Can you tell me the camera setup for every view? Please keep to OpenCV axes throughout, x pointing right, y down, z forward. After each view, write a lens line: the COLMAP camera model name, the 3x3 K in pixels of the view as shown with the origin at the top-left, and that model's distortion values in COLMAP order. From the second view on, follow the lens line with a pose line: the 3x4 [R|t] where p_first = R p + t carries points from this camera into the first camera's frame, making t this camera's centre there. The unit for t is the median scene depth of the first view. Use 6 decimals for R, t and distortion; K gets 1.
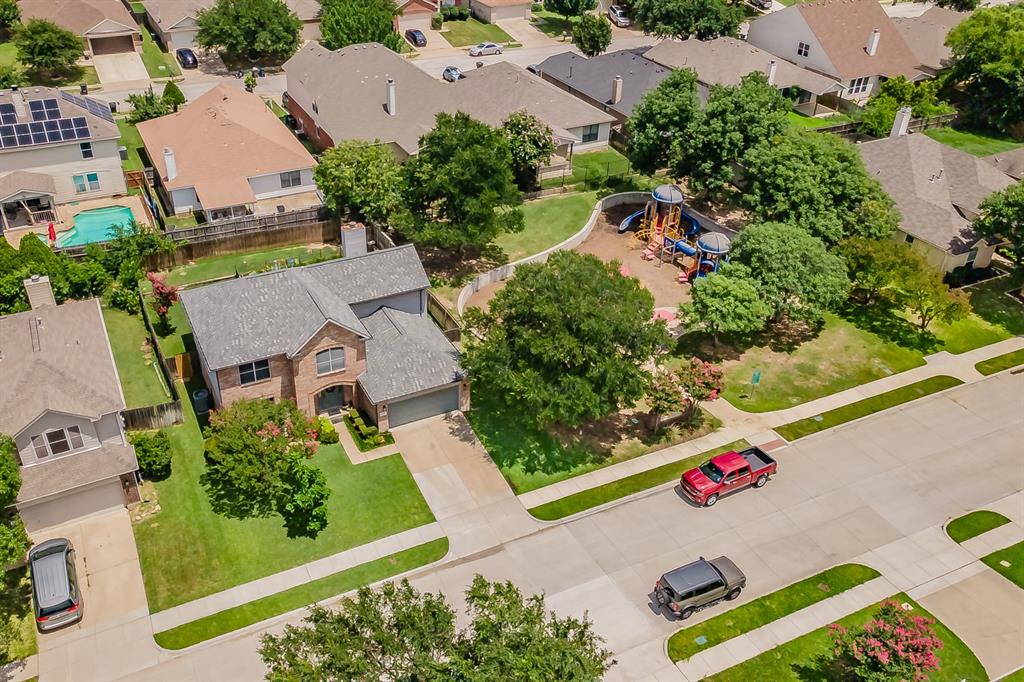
lens RADIAL K [[979.7, 0, 512.0], [0, 979.7, 341.0], [0, 0, 1]] dist [0.010502, 0.000313]
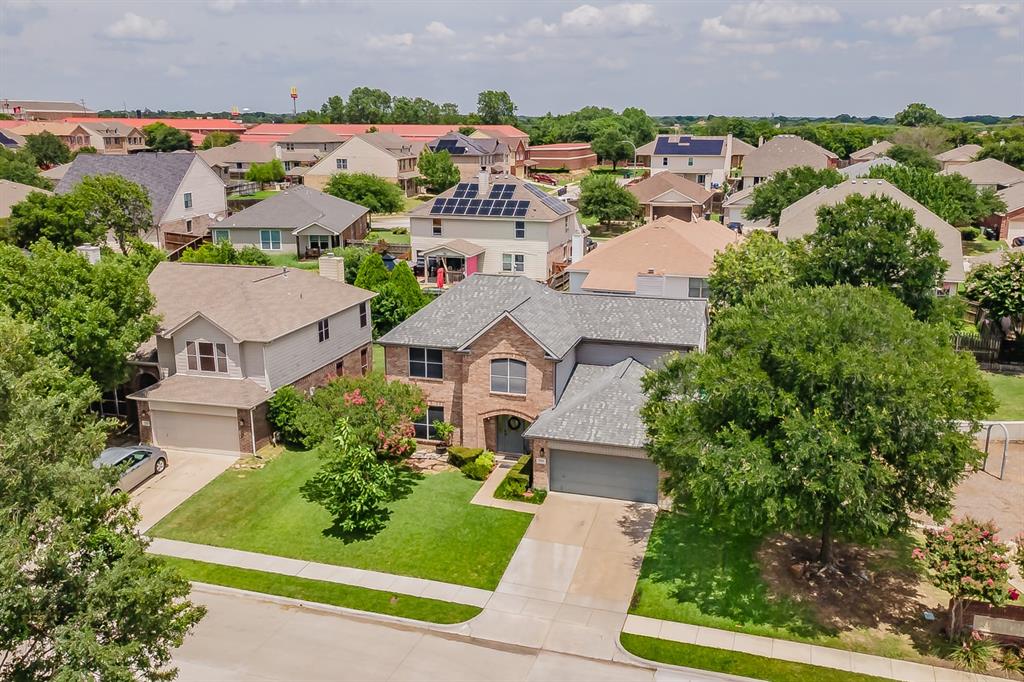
lens RADIAL K [[979.7, 0, 512.0], [0, 979.7, 341.0], [0, 0, 1]] dist [0.010502, 0.000313]
pose [[0.703021, 0.125147, -0.700071, 0.355851], [-0.367738, 0.906545, -0.207230, 0.153398], [0.608712, 0.403130, 0.683342, 0.453124]]
